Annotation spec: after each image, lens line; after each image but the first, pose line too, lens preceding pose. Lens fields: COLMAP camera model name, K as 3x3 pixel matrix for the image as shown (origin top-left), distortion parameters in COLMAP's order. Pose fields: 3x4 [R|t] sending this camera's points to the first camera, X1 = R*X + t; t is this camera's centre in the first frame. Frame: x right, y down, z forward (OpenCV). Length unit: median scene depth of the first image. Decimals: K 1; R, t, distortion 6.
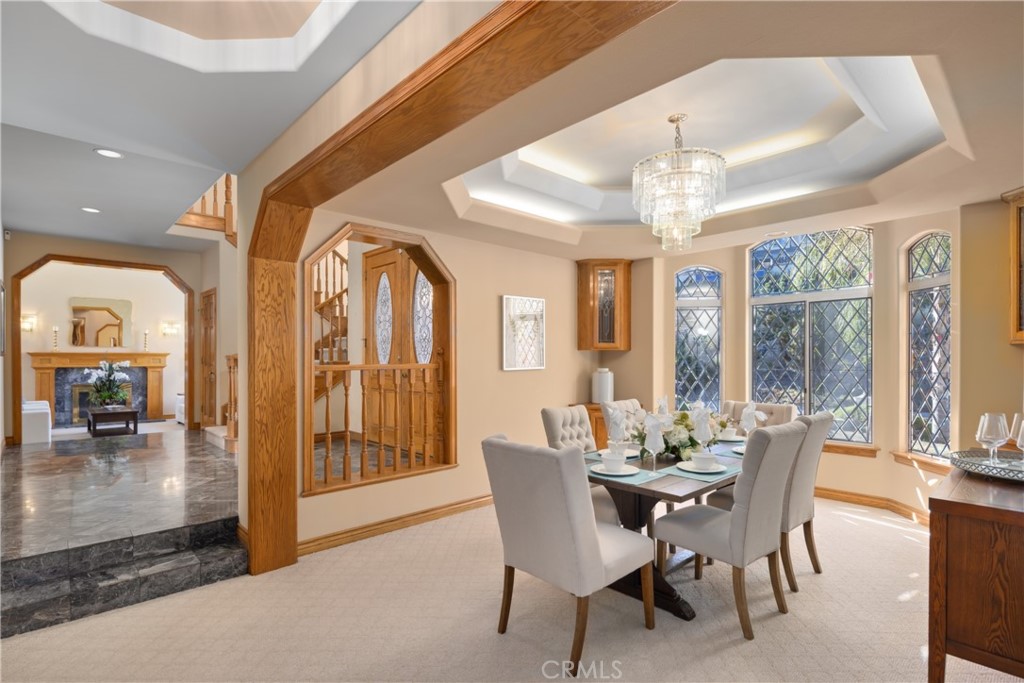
lens RADIAL K [[496.2, 0, 512.0], [0, 496.2, 364.2], [0, 0, 1]] dist [0.002442, -0.000594]
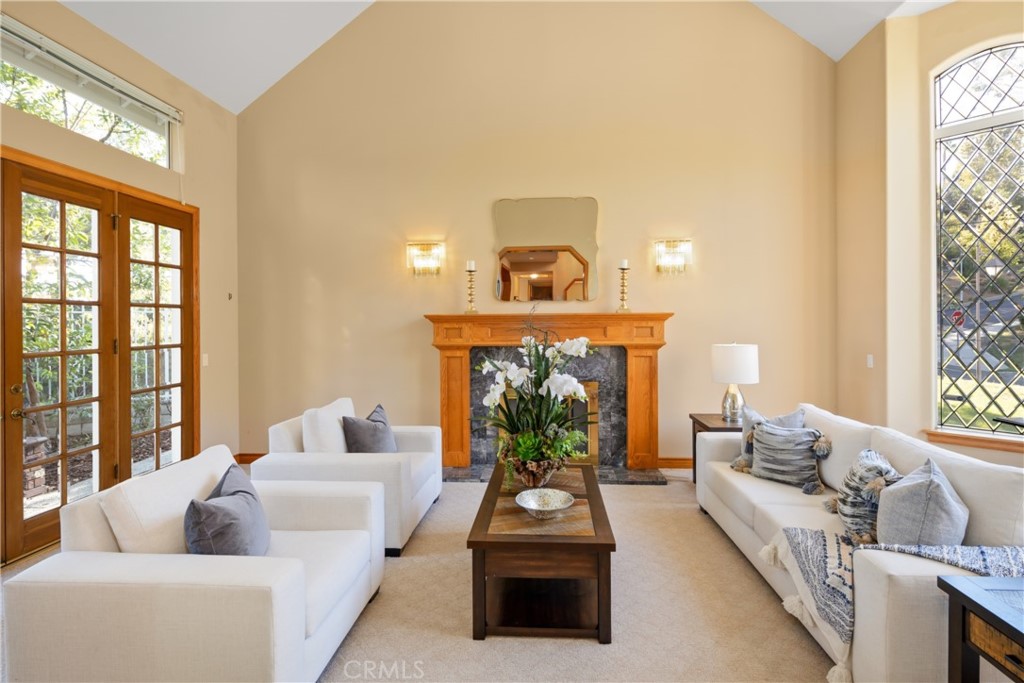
lens RADIAL K [[493.6, 0, 528.0], [0, 493.6, 323.3], [0, 0, 1]] dist [0.002331, 0.000034]
pose [[0.692210, -0.005609, -0.721675, -0.537579], [0.000134, 0.999971, -0.007643, -0.011700], [0.721697, 0.005194, 0.692190, 0.712339]]
